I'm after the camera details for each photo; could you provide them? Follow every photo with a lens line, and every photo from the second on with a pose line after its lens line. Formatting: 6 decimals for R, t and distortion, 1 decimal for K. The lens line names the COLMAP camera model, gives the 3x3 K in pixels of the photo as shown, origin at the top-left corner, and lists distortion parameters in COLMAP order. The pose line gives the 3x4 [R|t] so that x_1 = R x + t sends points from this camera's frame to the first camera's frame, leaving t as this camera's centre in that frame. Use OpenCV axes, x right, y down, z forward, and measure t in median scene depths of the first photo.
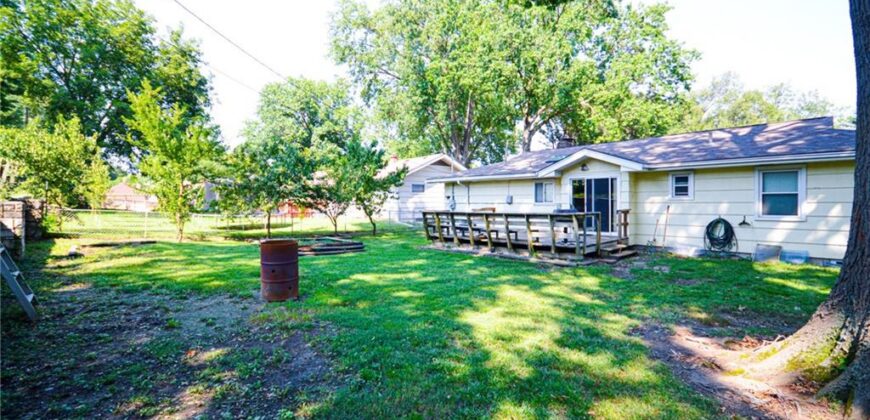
lens RADIAL K [[386.3, 0, 432.0], [0, 386.3, 208.2], [0, 0, 1]] dist [0.009859, -0.009175]
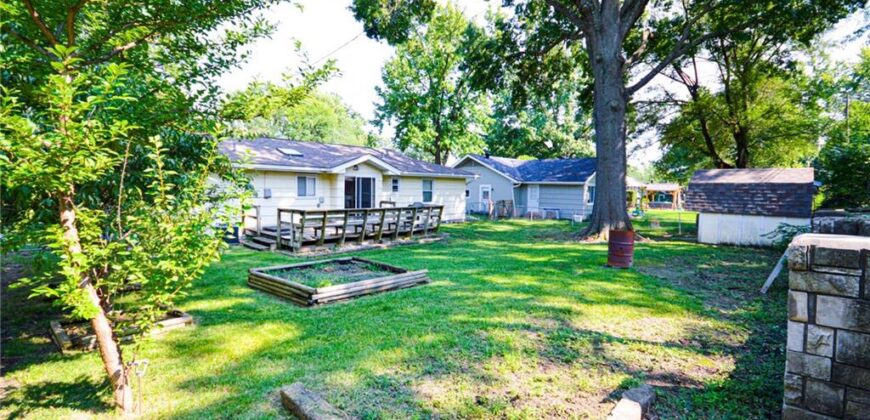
lens RADIAL K [[386.3, 0, 432.0], [0, 386.3, 208.2], [0, 0, 1]] dist [0.009859, -0.009175]
pose [[-0.044980, -0.043917, 0.998022, -0.902265], [0.009215, 0.998972, 0.044374, -0.030588], [-0.998945, 0.011193, -0.044529, 0.860817]]
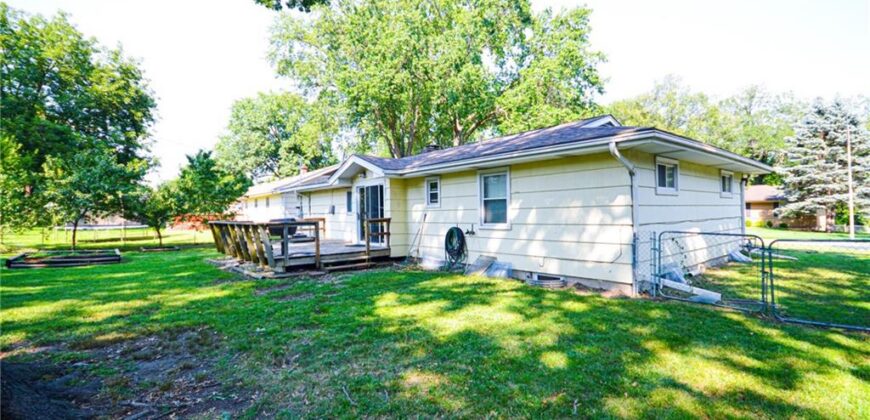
lens RADIAL K [[386.3, 0, 432.0], [0, 386.3, 208.2], [0, 0, 1]] dist [0.009859, -0.009175]
pose [[0.998737, -0.011138, -0.048996, 0.641270], [0.009661, 0.999495, -0.030268, 0.007985], [0.049308, 0.029756, 0.998340, 0.066136]]
